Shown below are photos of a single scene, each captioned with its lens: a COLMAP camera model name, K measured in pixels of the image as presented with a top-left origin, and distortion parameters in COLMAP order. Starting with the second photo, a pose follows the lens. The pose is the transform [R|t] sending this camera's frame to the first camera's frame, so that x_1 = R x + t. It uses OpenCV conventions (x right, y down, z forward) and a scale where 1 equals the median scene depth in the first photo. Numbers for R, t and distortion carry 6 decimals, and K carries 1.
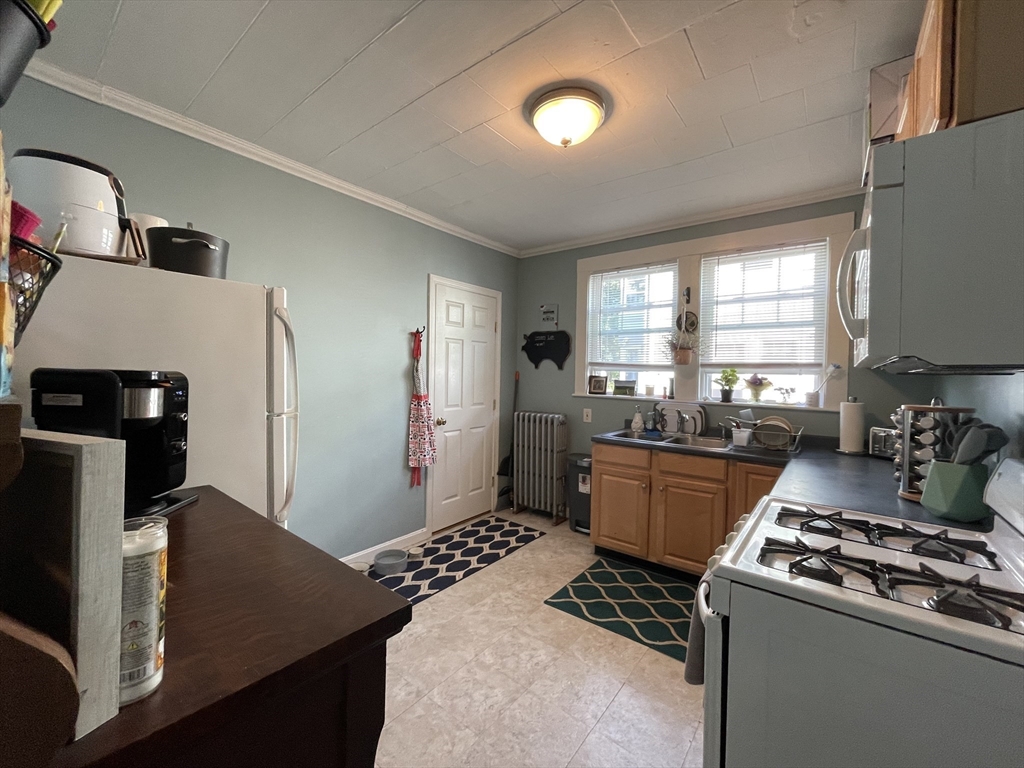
lens RADIAL K [[413.1, 0, 503.6], [0, 413.1, 380.7], [0, 0, 1]] dist [0.000870, 0.000062]
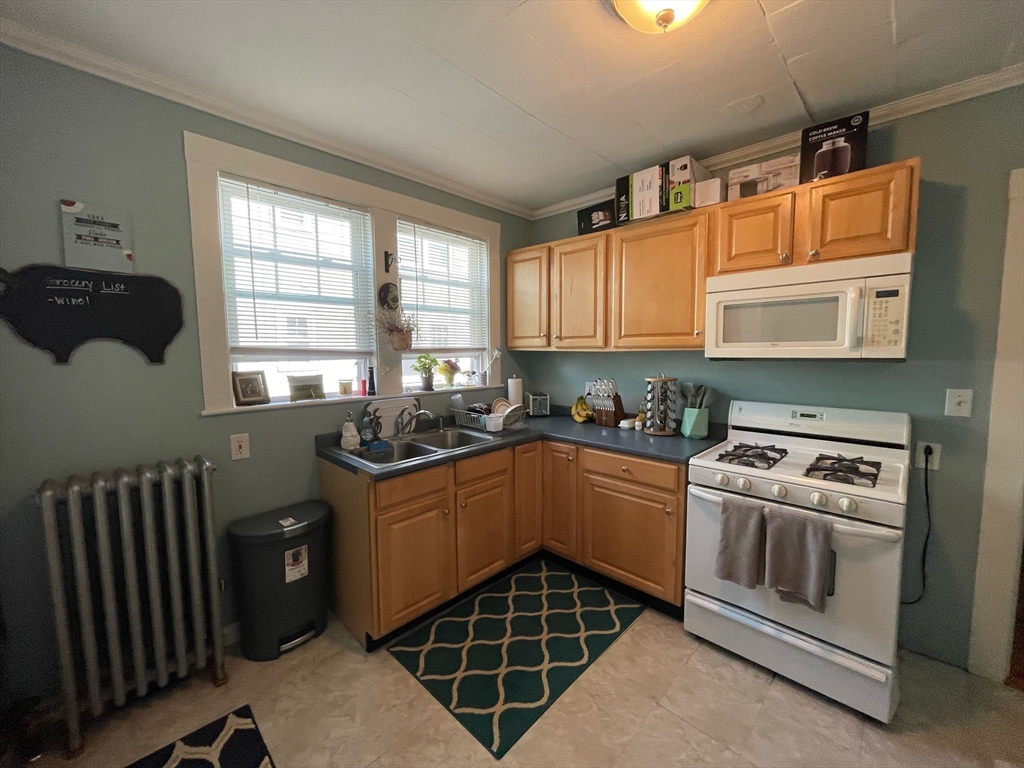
lens RADIAL K [[413.1, 0, 510.9], [0, 413.1, 380.3], [0, 0, 1]] dist [0.000870, 0.000062]
pose [[0.095775, -0.100226, 0.990344, -0.333503], [0.022103, 0.994887, 0.098549, -0.054280], [-0.995158, 0.012452, 0.097500, 0.691249]]
